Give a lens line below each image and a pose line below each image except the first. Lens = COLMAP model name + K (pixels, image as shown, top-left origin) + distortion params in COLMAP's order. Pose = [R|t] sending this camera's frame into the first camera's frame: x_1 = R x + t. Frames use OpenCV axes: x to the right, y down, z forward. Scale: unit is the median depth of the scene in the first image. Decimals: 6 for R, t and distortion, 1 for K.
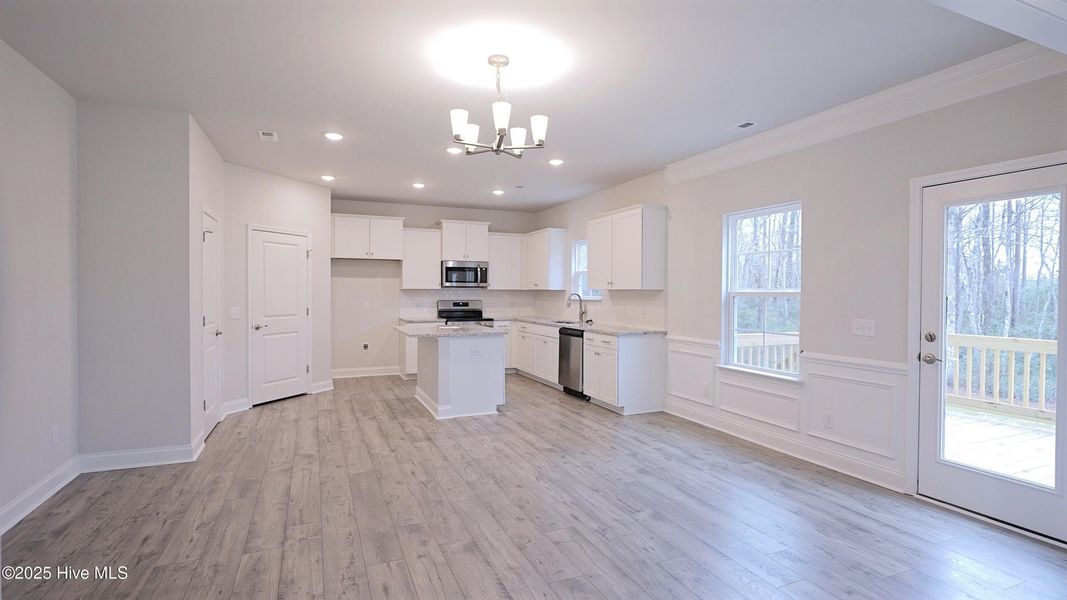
lens RADIAL K [[512.9, 0, 533.5], [0, 512.9, 300.0], [0, 0, 1]] dist [-0.015685, 0.008846]
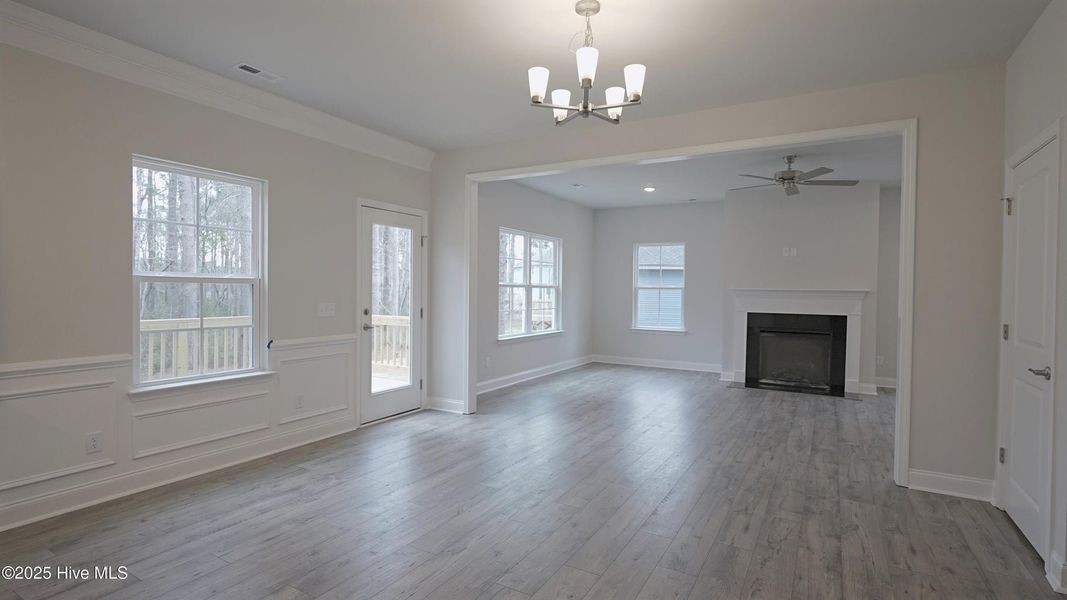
lens RADIAL K [[512.9, 0, 533.5], [0, 512.9, 300.0], [0, 0, 1]] dist [-0.015685, 0.008846]
pose [[-0.592878, -0.029847, 0.804739, -0.438254], [-0.001981, 0.999364, 0.035606, -0.008787], [-0.805290, 0.019516, -0.592560, 0.977090]]
